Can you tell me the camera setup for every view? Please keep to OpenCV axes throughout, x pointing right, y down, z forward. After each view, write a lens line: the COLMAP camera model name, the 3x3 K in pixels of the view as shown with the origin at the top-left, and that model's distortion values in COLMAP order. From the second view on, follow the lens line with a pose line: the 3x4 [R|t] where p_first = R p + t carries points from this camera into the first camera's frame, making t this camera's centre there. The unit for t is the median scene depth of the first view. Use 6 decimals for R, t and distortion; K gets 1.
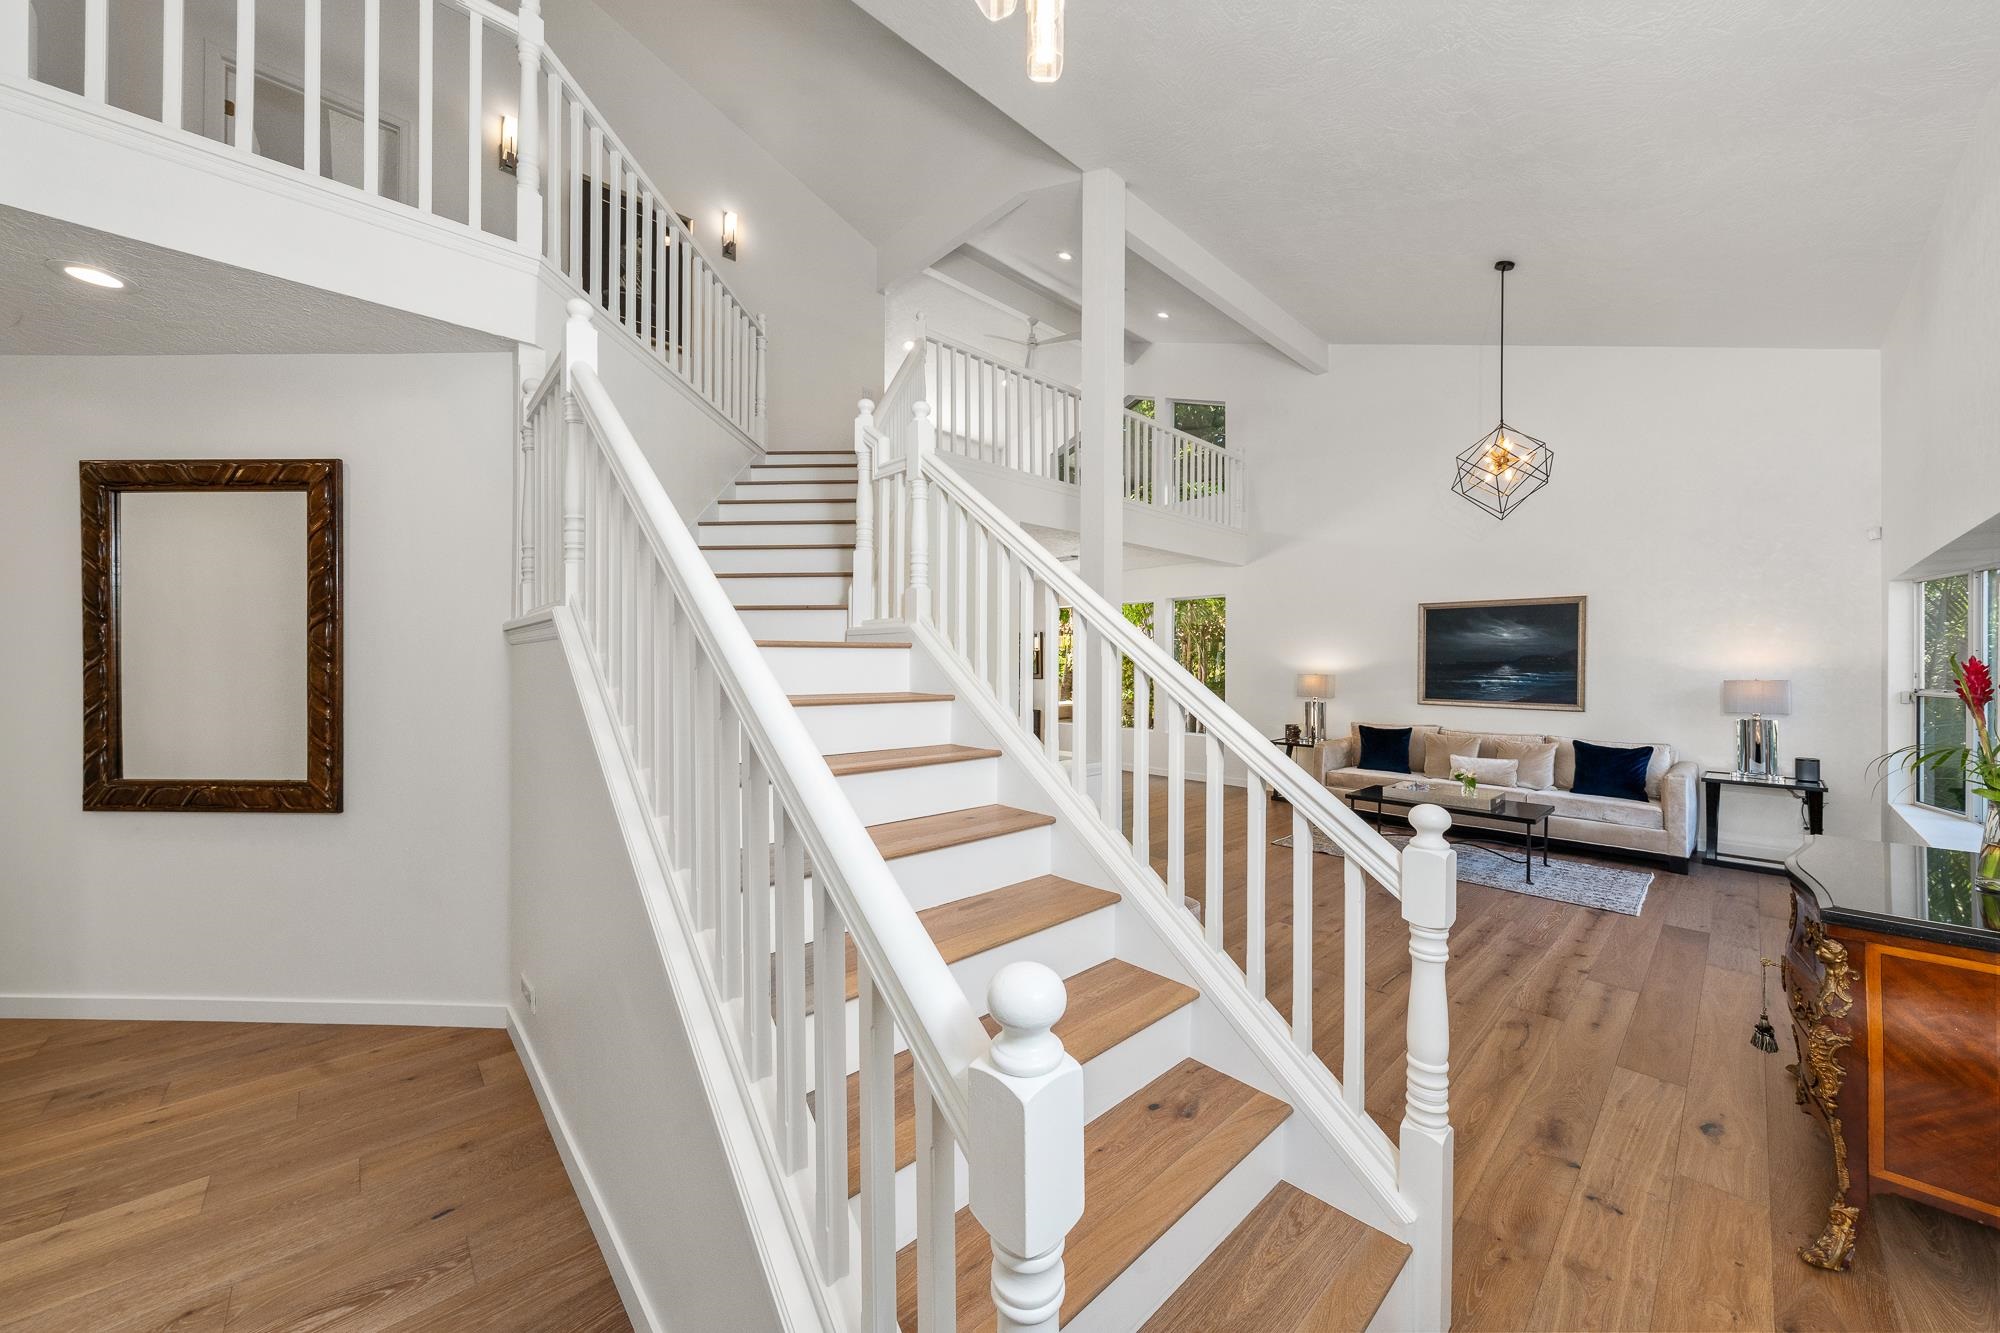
lens RADIAL K [[712.6, 0, 1000.0], [0, 712.6, 666.5], [0, 0, 1]] dist [-0.000443, 0.000007]
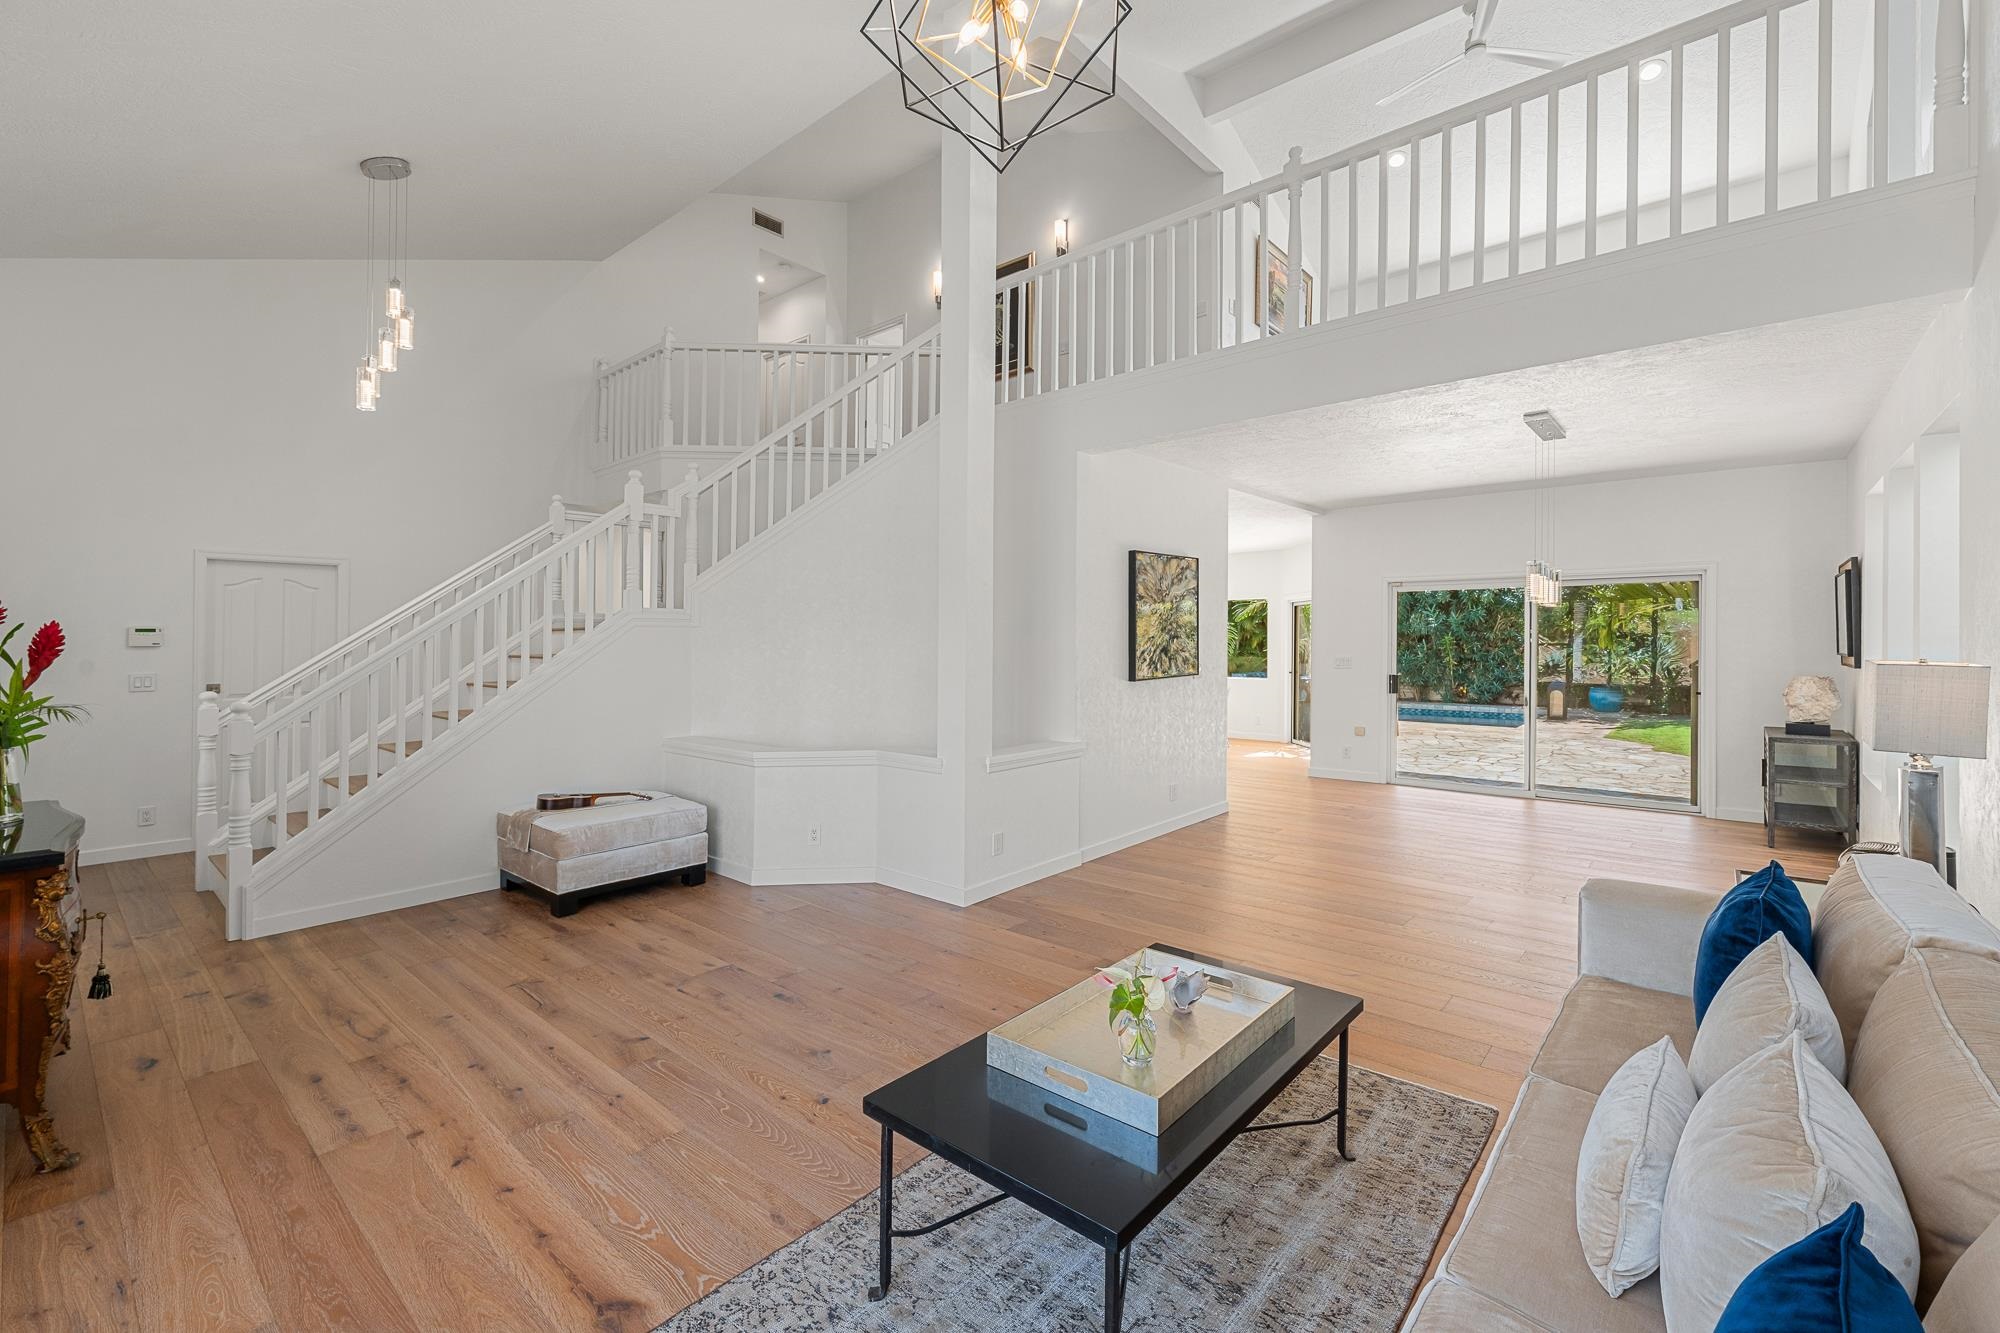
lens RADIAL K [[833.9, 0, 1005.9], [0, 833.9, 643.0], [0, 0, 1]] dist [-0.000206, -0.000106]
pose [[0.109946, -0.000567, -0.993937, 1.811776], [0.006338, 0.999980, 0.000130, 0.009408], [0.993917, -0.006314, 0.109948, 1.629578]]
